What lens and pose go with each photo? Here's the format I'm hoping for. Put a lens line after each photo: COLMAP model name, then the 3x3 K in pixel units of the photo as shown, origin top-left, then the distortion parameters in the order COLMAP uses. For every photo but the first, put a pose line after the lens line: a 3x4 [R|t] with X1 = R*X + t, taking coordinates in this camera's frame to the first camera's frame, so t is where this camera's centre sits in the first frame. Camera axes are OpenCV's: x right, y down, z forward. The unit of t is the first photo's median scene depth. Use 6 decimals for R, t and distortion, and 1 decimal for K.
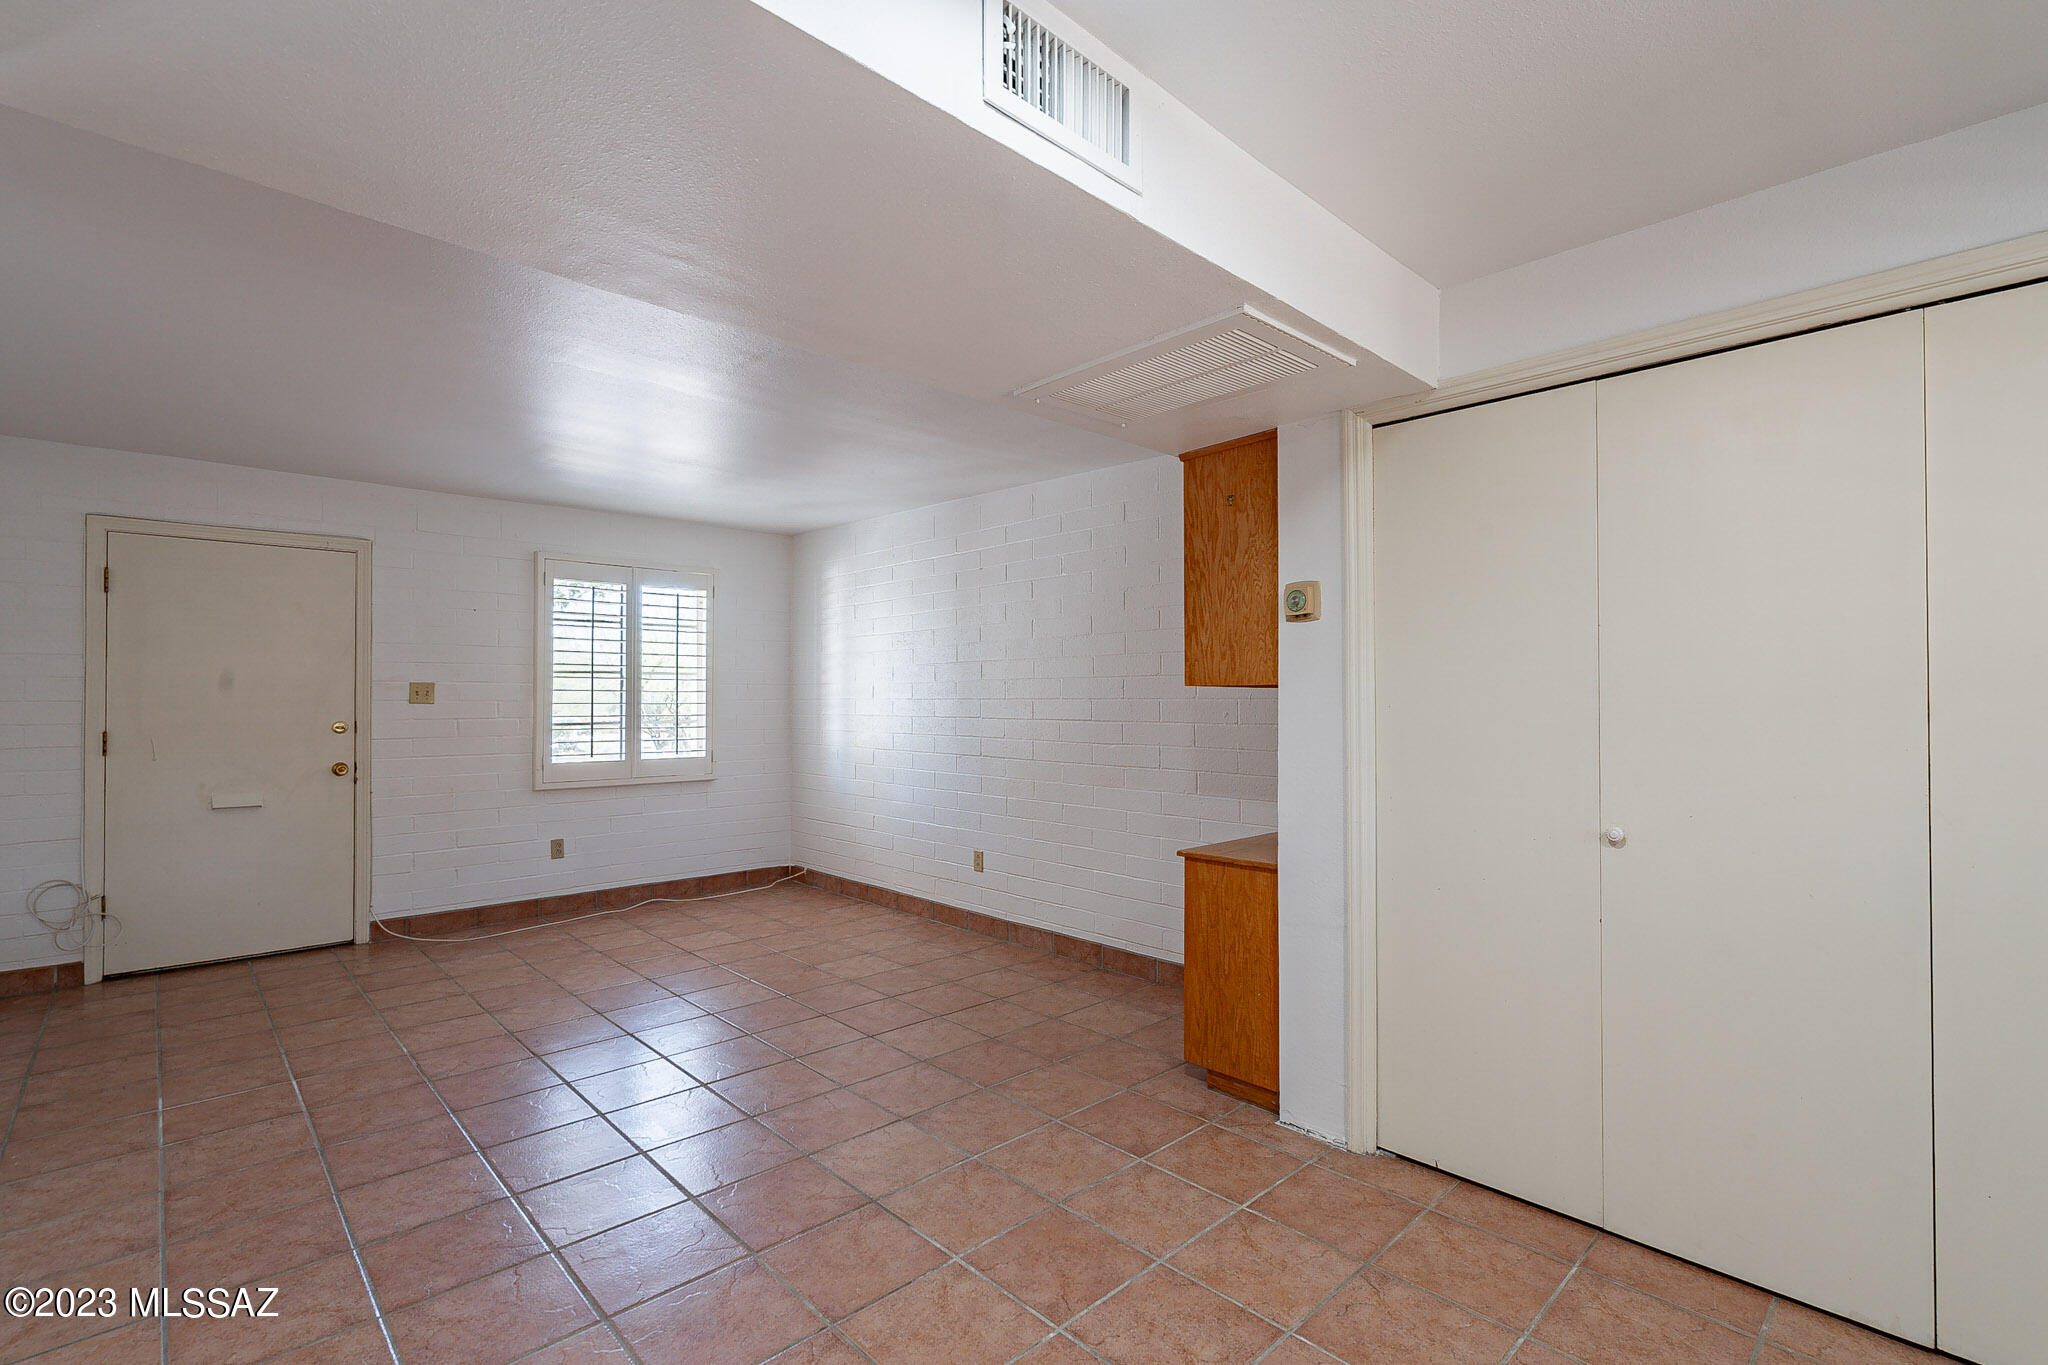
lens RADIAL K [[927.3, 0, 1033.3], [0, 927.3, 689.3], [0, 0, 1]] dist [-0.004719, 0.001089]
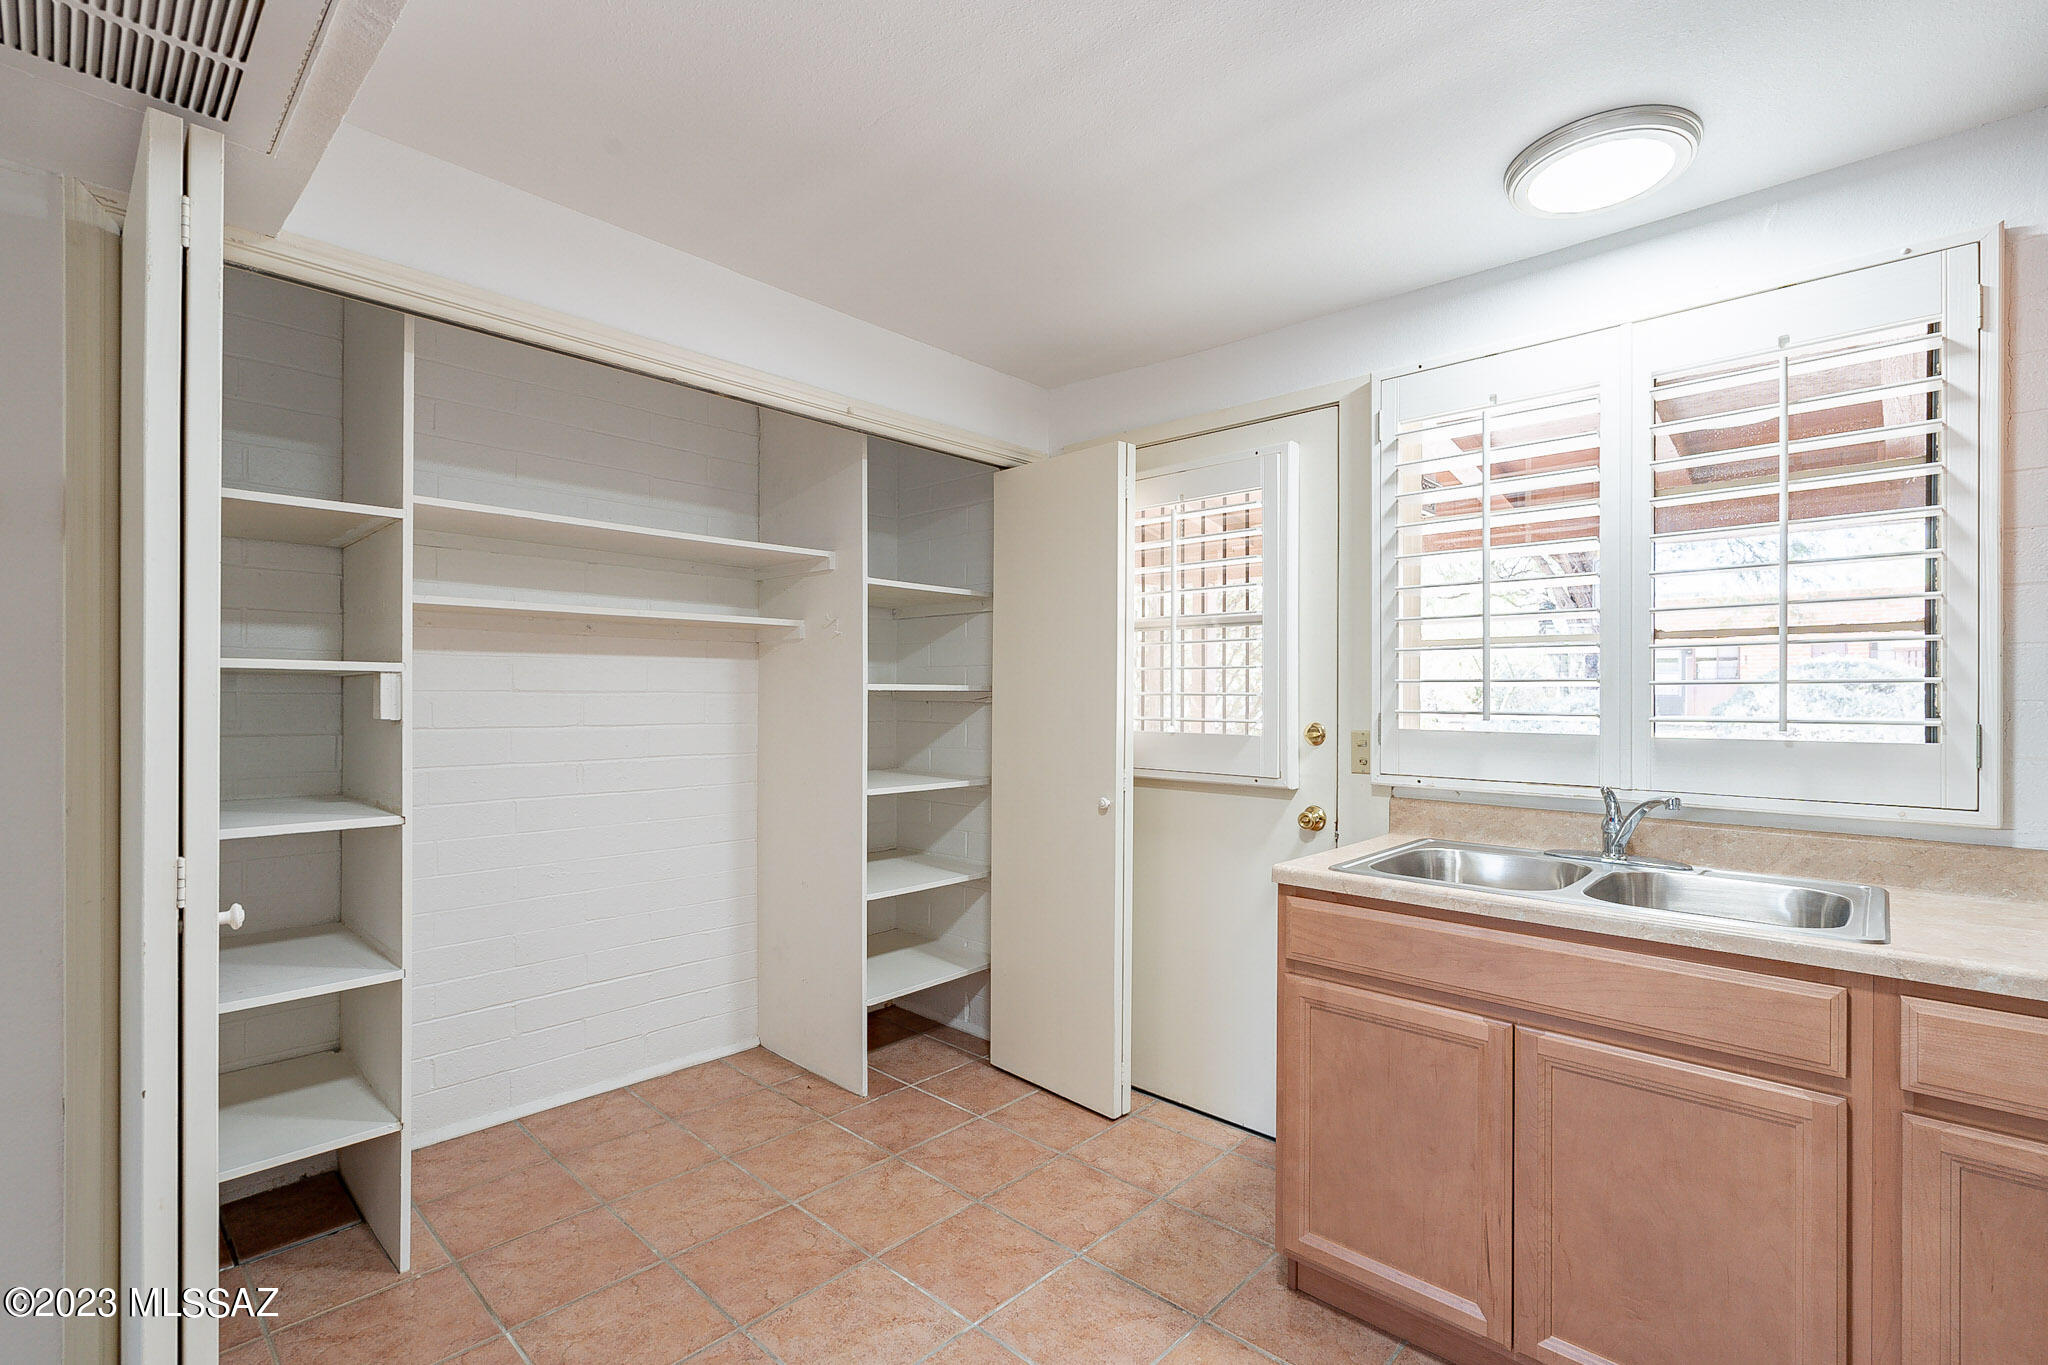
lens RADIAL K [[927.3, 0, 1018.5], [0, 927.3, 693.6], [0, 0, 1]] dist [-0.004719, 0.001089]
pose [[-0.050561, 0.003132, 0.998716, -0.142275], [-0.016606, 0.999854, -0.003976, 0.002795], [-0.998583, -0.016786, -0.050501, 0.245897]]
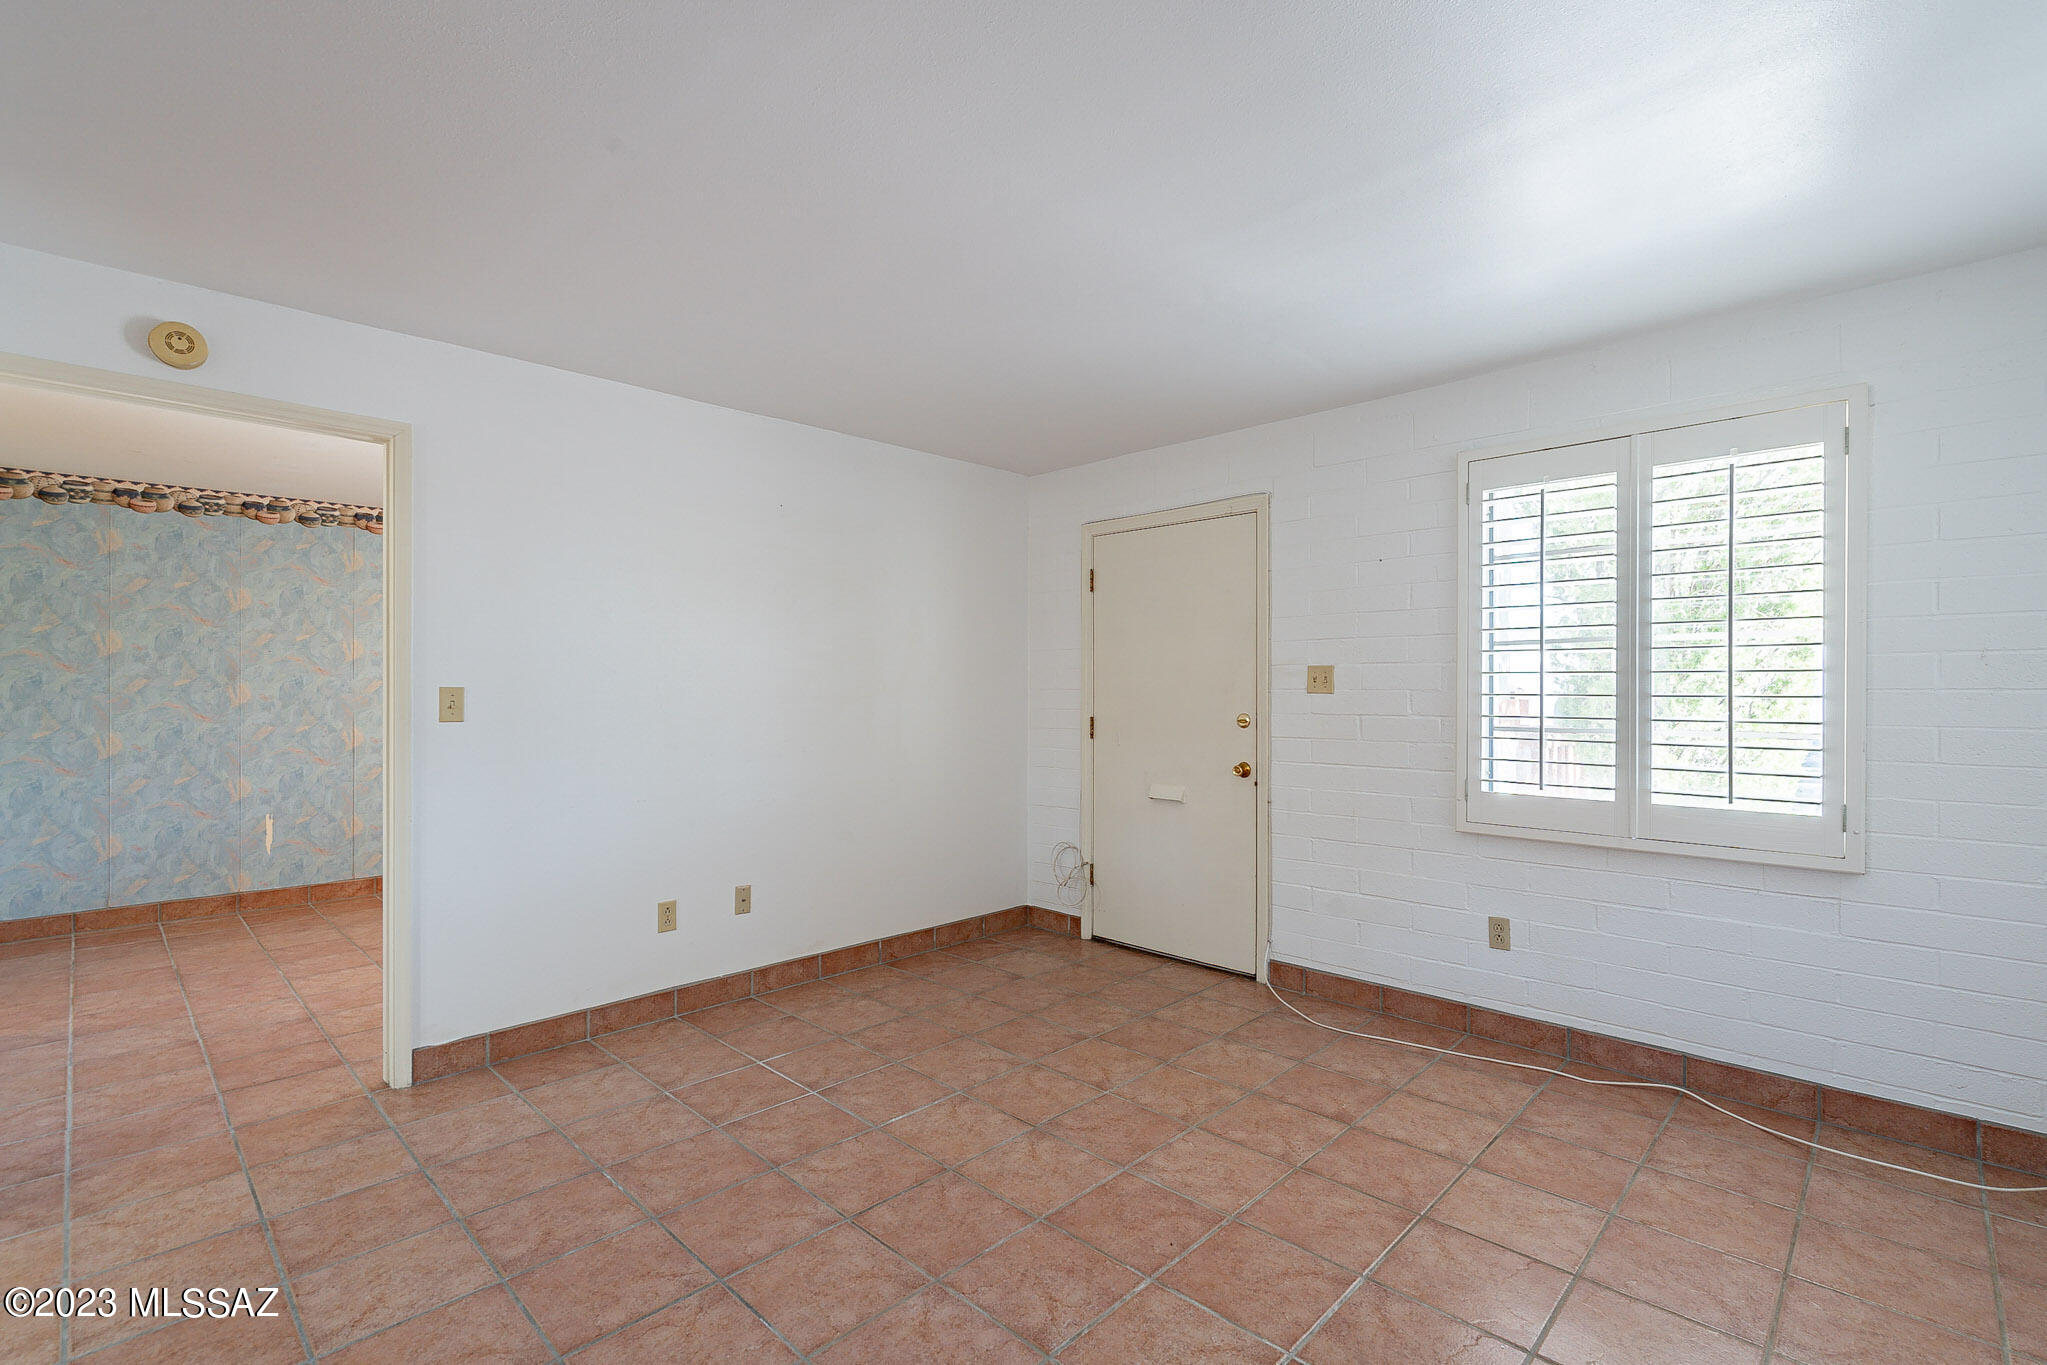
lens RADIAL K [[926.9, 0, 1017.9], [0, 926.9, 689.2], [0, 0, 1]] dist [-0.004719, 0.001089]
pose [[0.032316, 0.000260, -0.999478, 0.095262], [0.010030, 0.999950, 0.000584, 0.009734], [0.999427, -0.010044, 0.032311, 0.768238]]
